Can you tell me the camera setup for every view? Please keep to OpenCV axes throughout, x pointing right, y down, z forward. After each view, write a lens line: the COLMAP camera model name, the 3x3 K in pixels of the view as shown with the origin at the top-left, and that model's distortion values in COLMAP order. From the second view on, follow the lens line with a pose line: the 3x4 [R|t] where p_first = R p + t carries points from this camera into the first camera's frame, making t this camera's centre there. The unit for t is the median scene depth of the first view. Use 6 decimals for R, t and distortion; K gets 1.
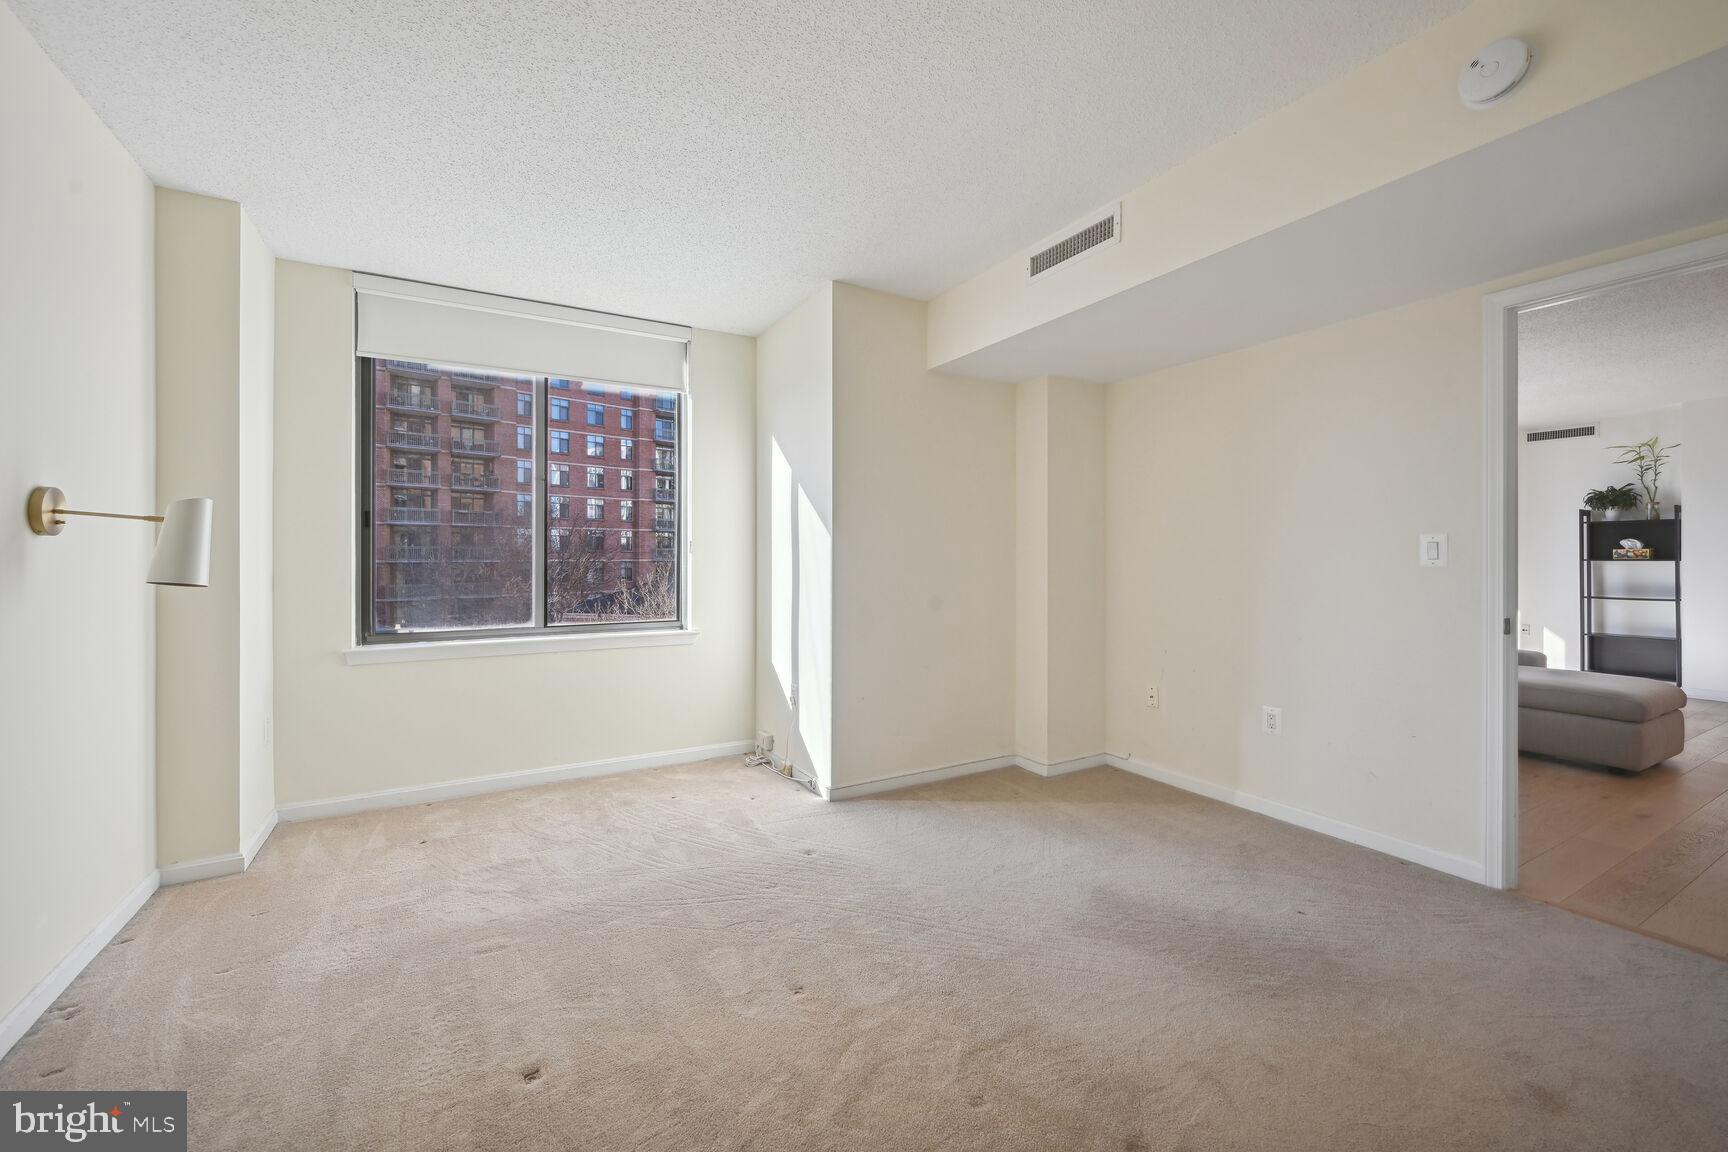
lens RADIAL K [[693.1, 0, 878.3], [0, 693.1, 561.9], [0, 0, 1]] dist [0.001596, -0.000003]
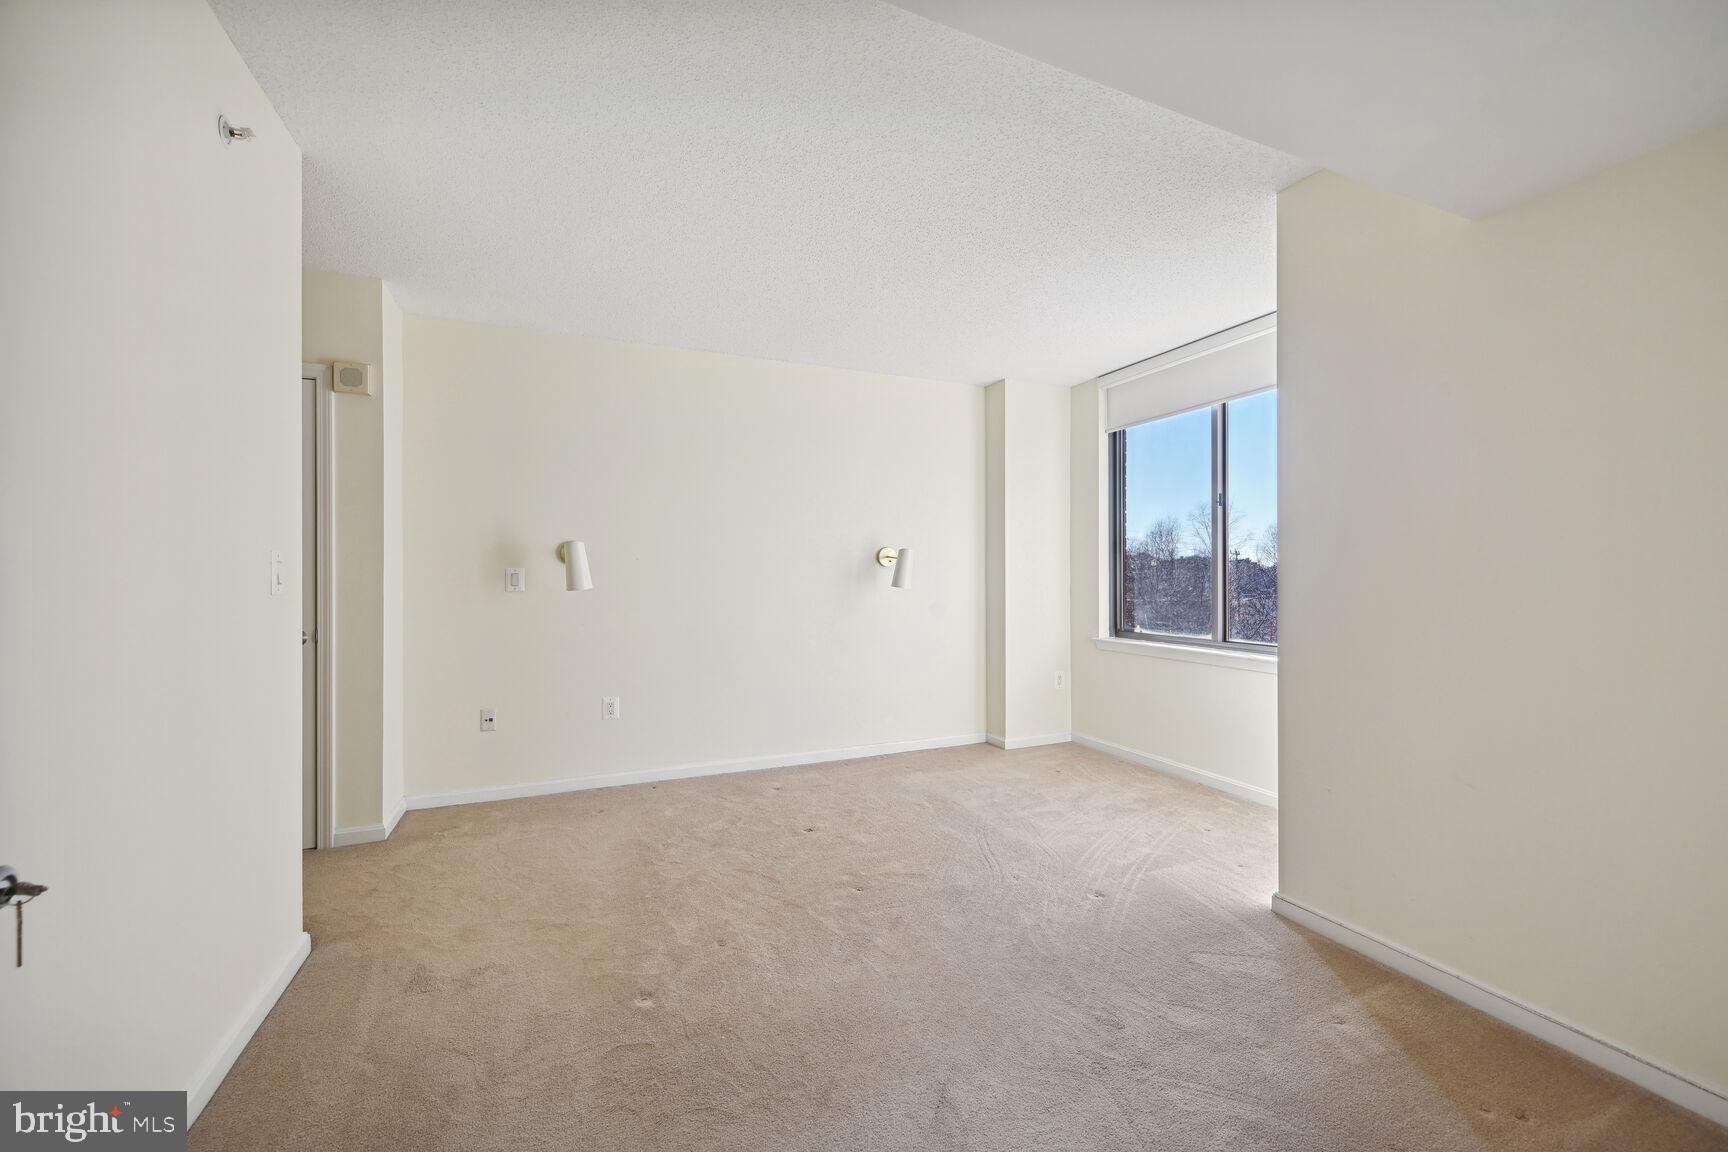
lens RADIAL K [[693.1, 0, 868.9], [0, 693.1, 576.0], [0, 0, 1]] dist [0.001596, -0.000003]
pose [[-0.125389, 0.003709, -0.992101, 0.705970], [-0.000840, 0.999992, 0.003844, -0.010114], [0.992107, 0.001315, -0.125385, 0.666071]]
